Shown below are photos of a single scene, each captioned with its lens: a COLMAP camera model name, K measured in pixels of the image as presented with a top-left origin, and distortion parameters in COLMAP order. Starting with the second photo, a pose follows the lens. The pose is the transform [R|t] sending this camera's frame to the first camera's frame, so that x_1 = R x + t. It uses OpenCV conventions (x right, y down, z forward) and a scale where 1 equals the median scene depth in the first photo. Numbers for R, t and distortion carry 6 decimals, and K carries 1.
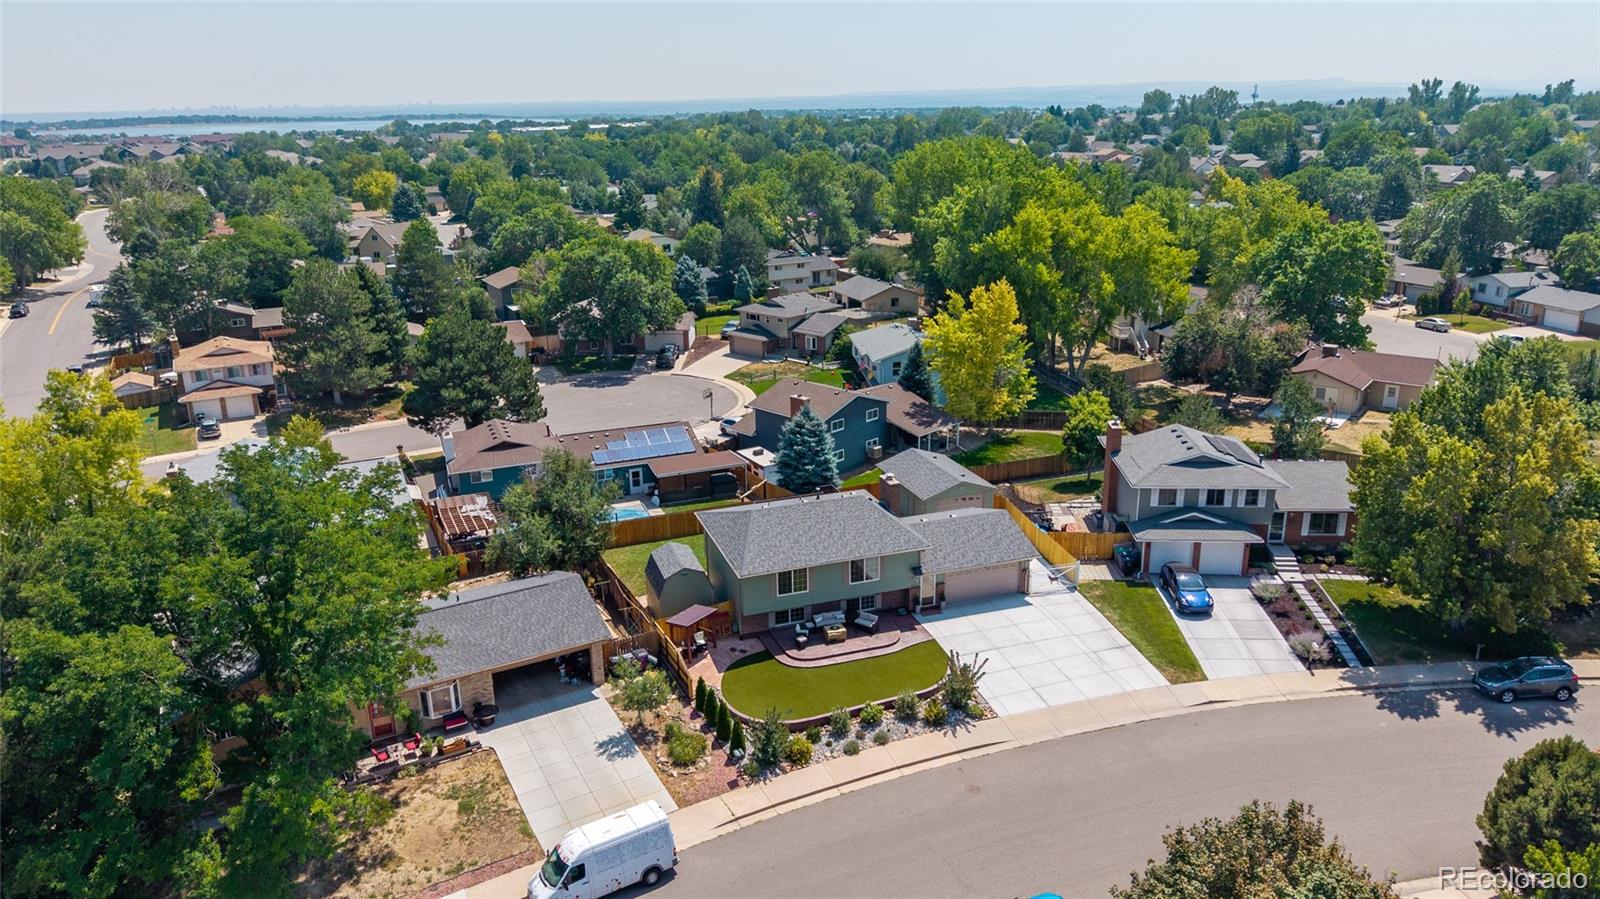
lens RADIAL K [[1061.2, 0, 800.0], [0, 1061.2, 449.5], [0, 0, 1]] dist [0.046019, -0.065142]
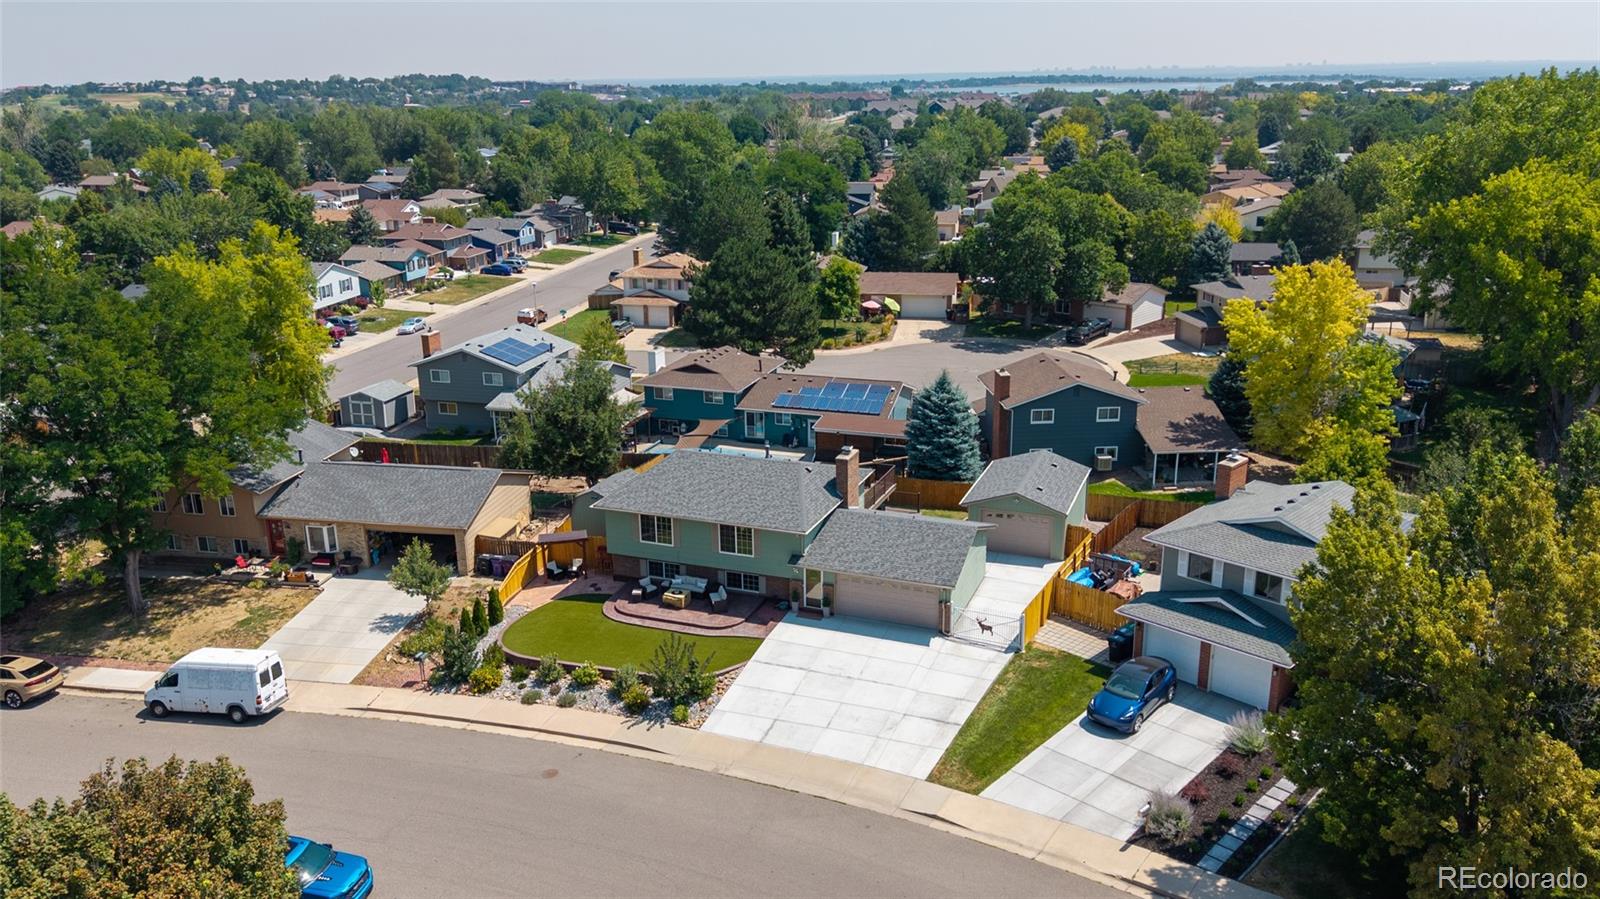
lens RADIAL K [[1200.4, 0, 800.0], [0, 1200.4, 449.5], [0, 0, 1]] dist [0.038658, -0.003531]
pose [[0.763953, 0.197412, -0.614332, 0.768555], [-0.199728, 0.977640, 0.065787, -0.035897], [0.613583, 0.072441, 0.786300, 0.304916]]
